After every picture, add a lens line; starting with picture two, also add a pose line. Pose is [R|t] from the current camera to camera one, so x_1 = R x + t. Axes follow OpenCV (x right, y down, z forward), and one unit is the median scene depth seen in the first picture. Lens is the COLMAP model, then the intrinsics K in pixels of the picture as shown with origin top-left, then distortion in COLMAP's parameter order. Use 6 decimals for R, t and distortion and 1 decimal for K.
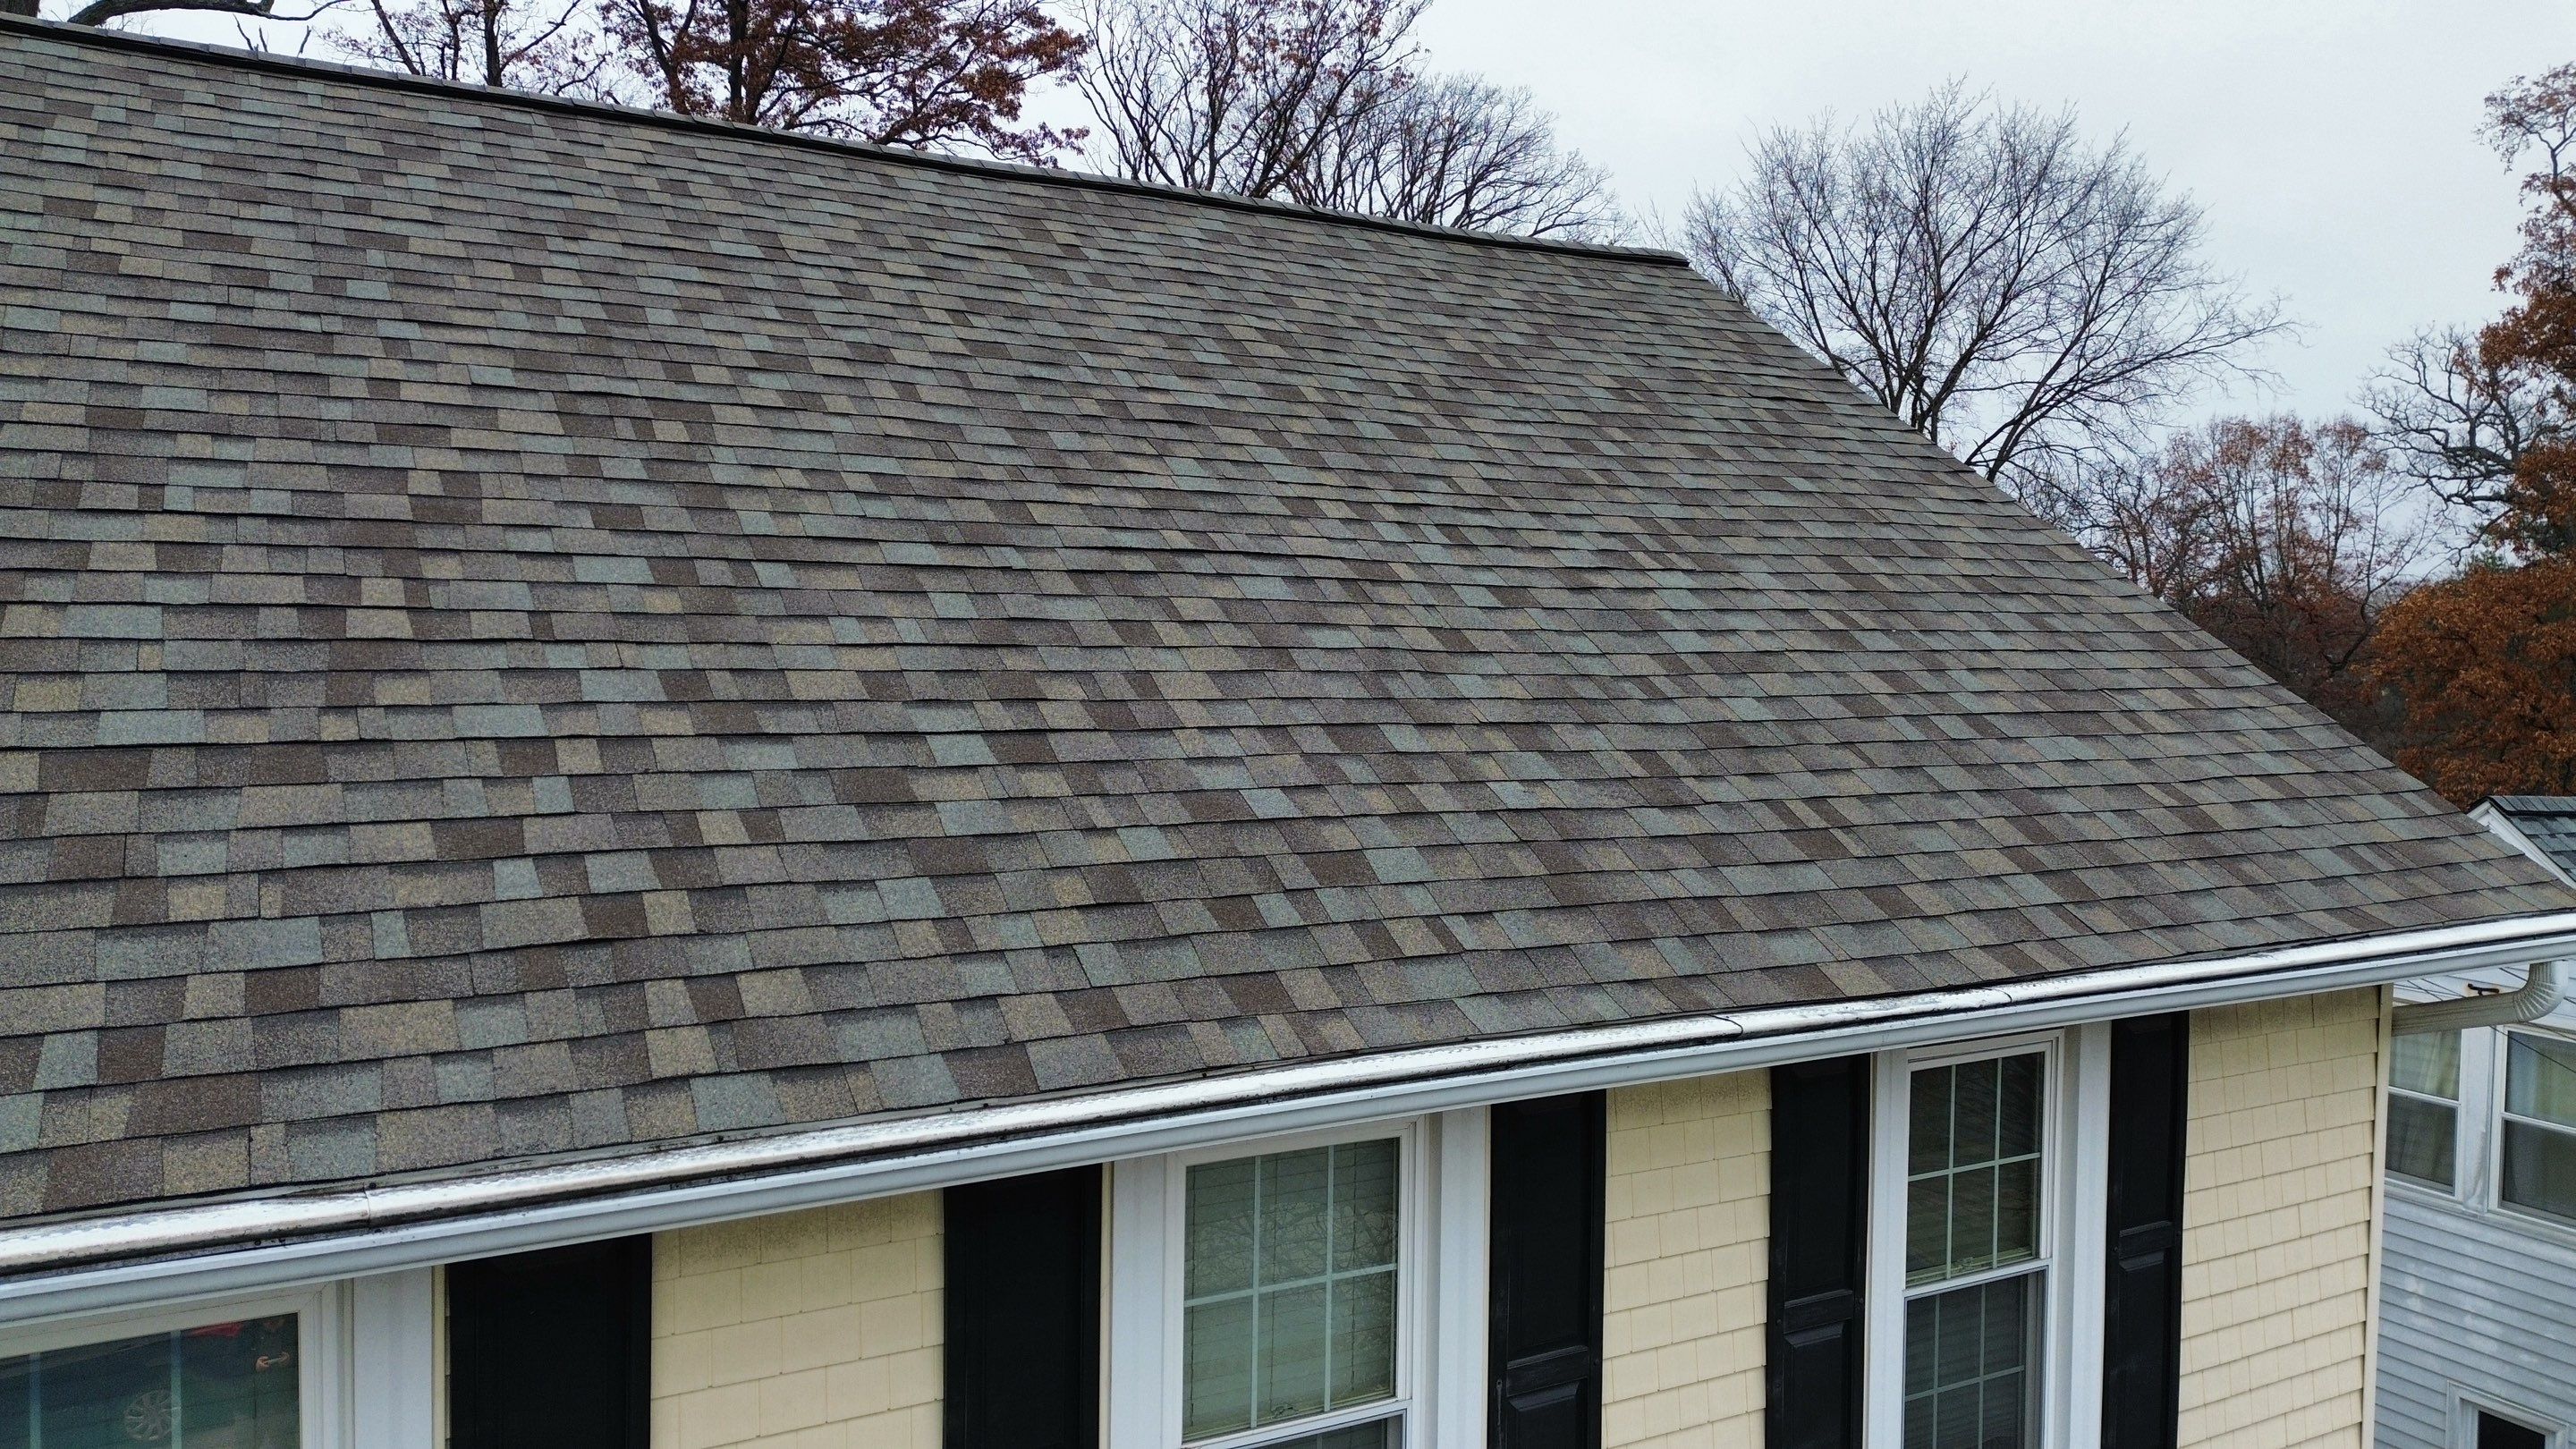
lens RADIAL K [[1816.1, 0, 1298.4], [0, 1816.1, 713.5], [0, 0, 1]] dist [0.051516, -0.034531]
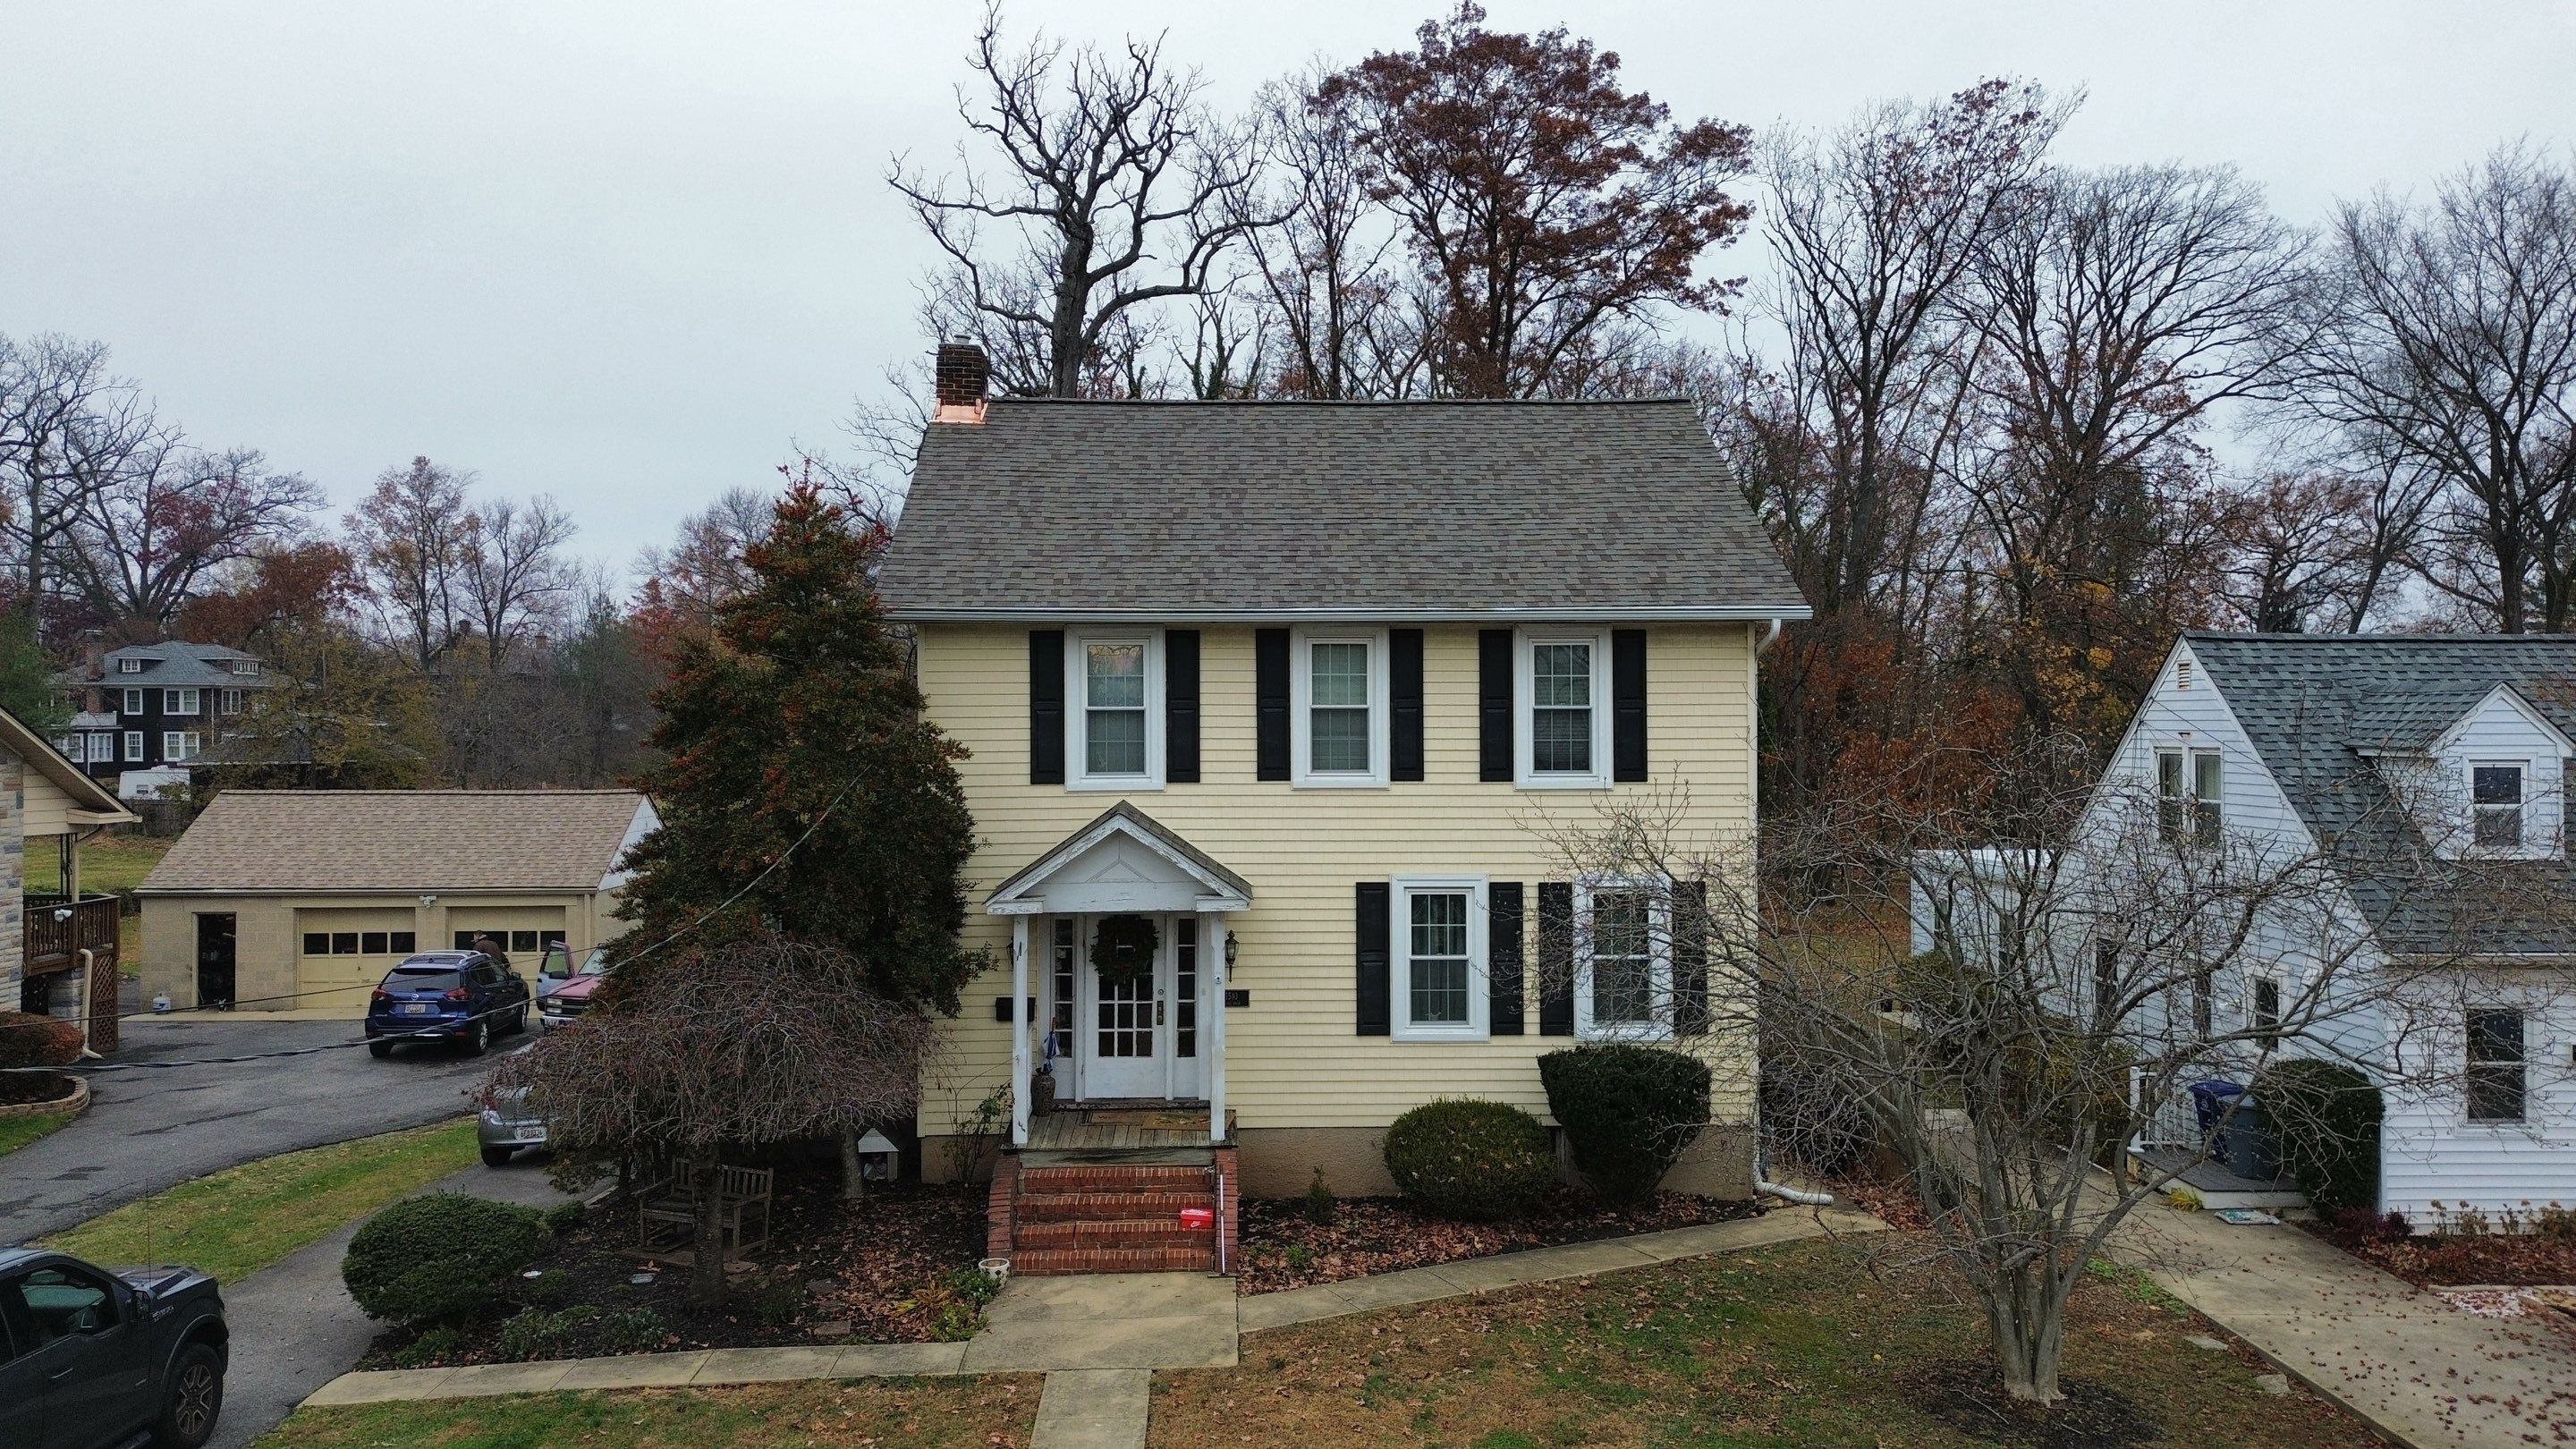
lens RADIAL K [[1816.1, 0, 1289.0], [0, 1816.1, 726.0], [0, 0, 1]] dist [0.051516, -0.034531]
pose [[0.888455, -0.019603, -0.458545, 1.455454], [-0.003309, 0.998788, -0.049111, 0.501629], [0.458952, 0.045151, 0.887313, -2.259270]]
